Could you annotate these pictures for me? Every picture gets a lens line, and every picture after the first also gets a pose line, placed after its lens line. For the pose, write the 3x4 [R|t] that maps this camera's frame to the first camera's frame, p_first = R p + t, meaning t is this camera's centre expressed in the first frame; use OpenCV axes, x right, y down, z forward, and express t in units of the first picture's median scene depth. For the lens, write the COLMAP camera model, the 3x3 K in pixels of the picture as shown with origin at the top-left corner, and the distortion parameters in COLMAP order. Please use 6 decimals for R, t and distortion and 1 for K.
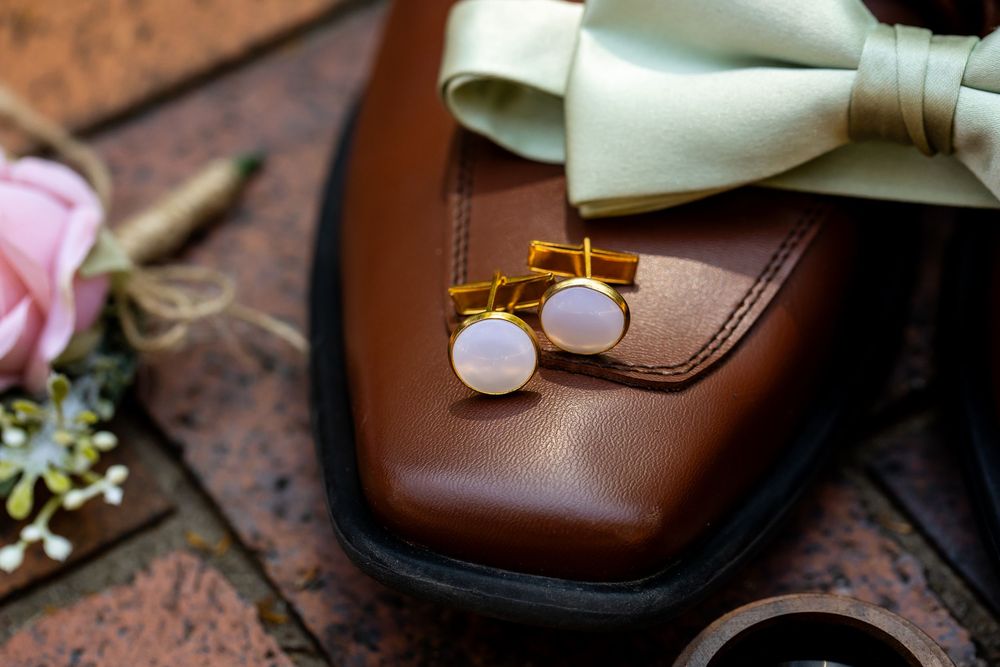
lens RADIAL K [[3657.8, 0, 494.6], [0, 3657.8, 335.6], [0, 0, 1]] dist [-0.009233, 0.000000]
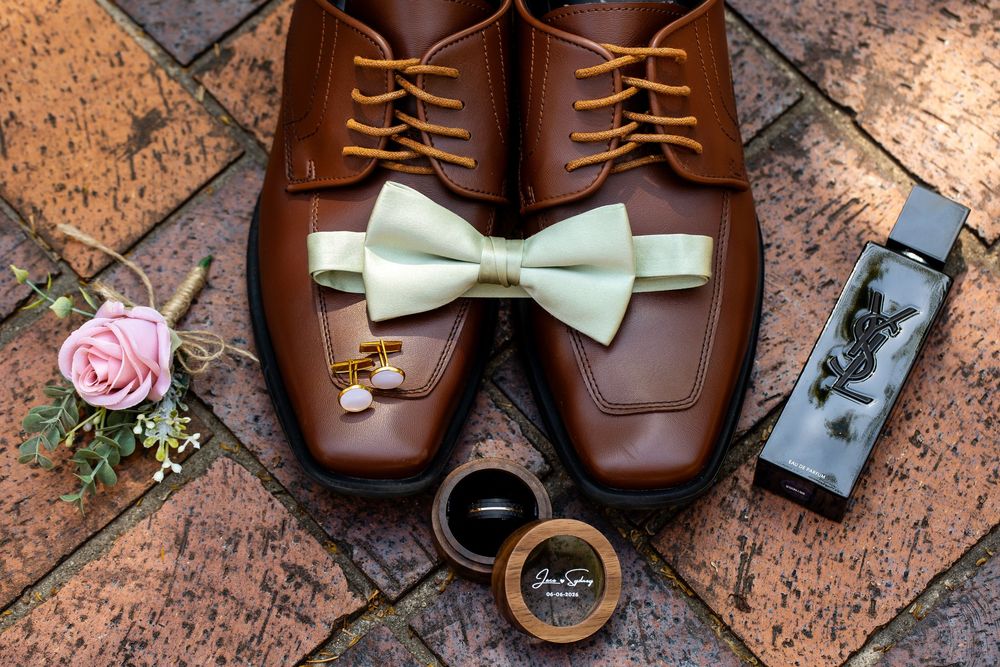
lens RADIAL K [[3512.0, 0, 553.5], [0, 3512.0, 303.9], [0, 0, 1]] dist [-0.000871, 0.000000]
pose [[0.976655, -0.146169, 0.157417, -0.228862], [0.093362, 0.948801, 0.301763, -0.742941], [-0.193466, -0.280022, 0.940297, -1.258255]]
